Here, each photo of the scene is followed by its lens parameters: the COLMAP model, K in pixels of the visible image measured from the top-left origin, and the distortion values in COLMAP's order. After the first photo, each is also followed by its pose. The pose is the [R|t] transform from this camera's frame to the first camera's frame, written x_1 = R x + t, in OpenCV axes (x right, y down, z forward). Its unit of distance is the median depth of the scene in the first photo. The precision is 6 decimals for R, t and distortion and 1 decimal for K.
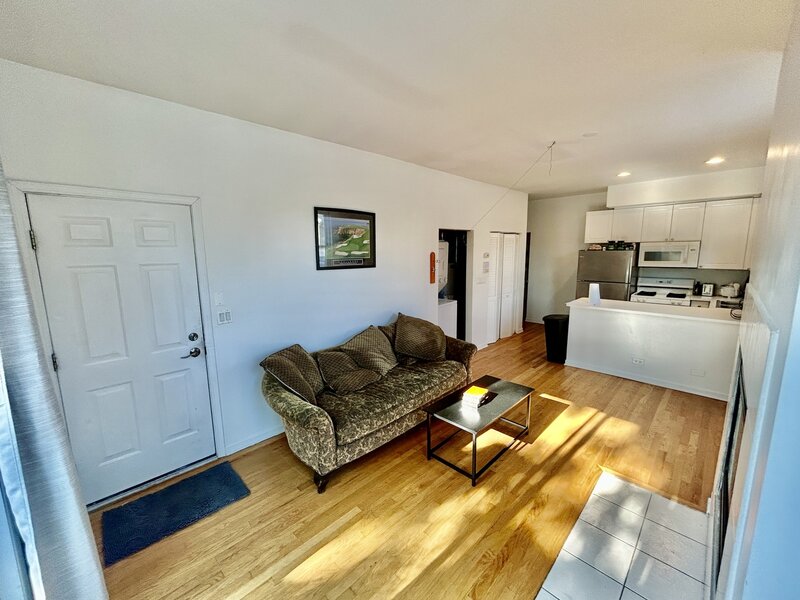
lens RADIAL K [[321.4, 0, 398.7], [0, 321.4, 298.8], [0, 0, 1]] dist [-0.001113, 0.000028]
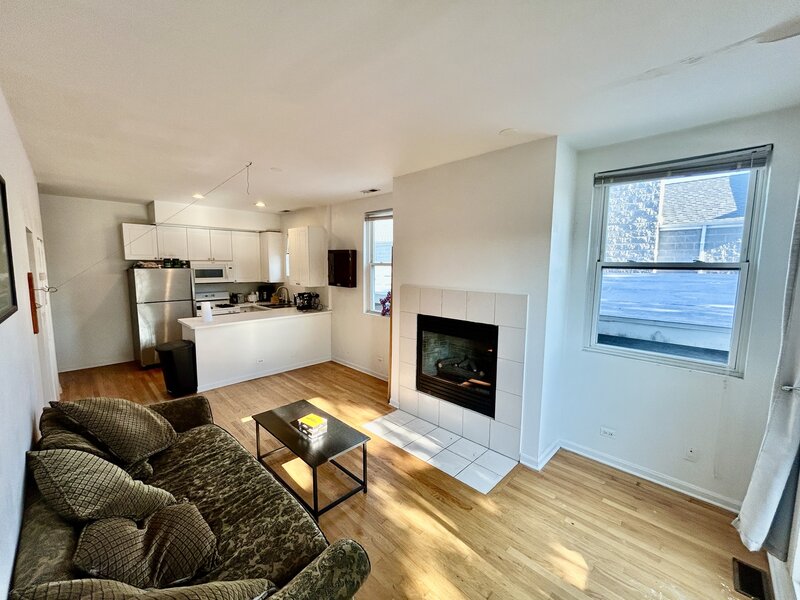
lens RADIAL K [[321.4, 0, 398.7], [0, 321.4, 298.8], [0, 0, 1]] dist [-0.001113, 0.000028]
pose [[-0.012208, -0.093024, 0.995589, -0.456780], [0.144623, 0.985030, 0.093811, -0.074869], [-0.989412, 0.145130, 0.001429, 0.483183]]
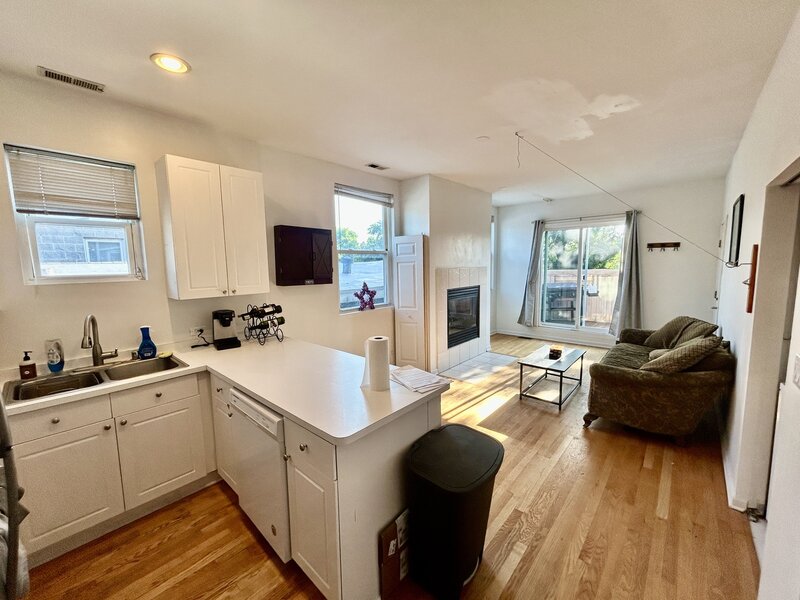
lens RADIAL K [[321.4, 0, 398.7], [0, 321.4, 298.8], [0, 0, 1]] dist [-0.001113, 0.000028]
pose [[-0.997665, 0.033974, -0.059251, 0.717271], [0.017247, 0.964711, 0.262747, -0.224800], [0.066086, 0.261112, -0.963044, 1.598268]]
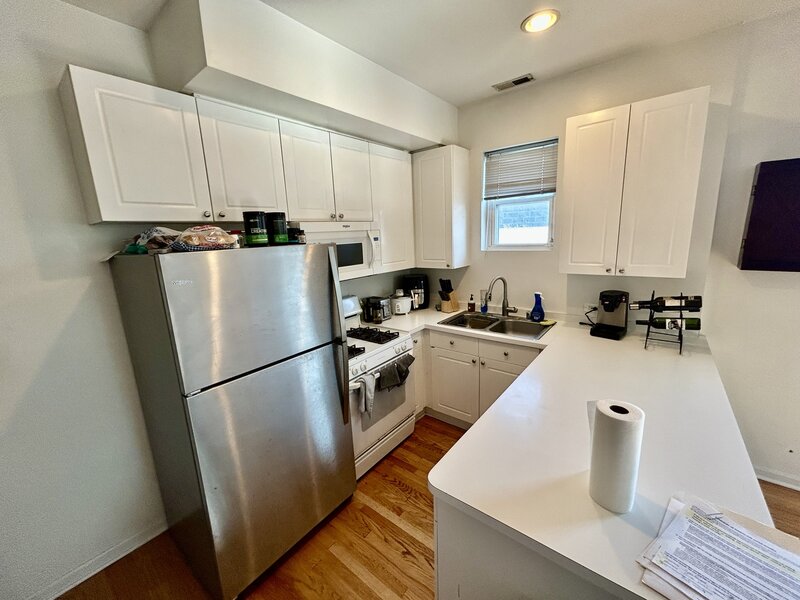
lens RADIAL K [[321.4, 0, 398.7], [0, 321.4, 298.8], [0, 0, 1]] dist [-0.001113, 0.000028]
pose [[-0.116037, -0.182007, 0.976427, 0.546901], [0.198213, 0.959050, 0.202324, -0.205768], [-0.973266, 0.217017, -0.075209, 1.346443]]
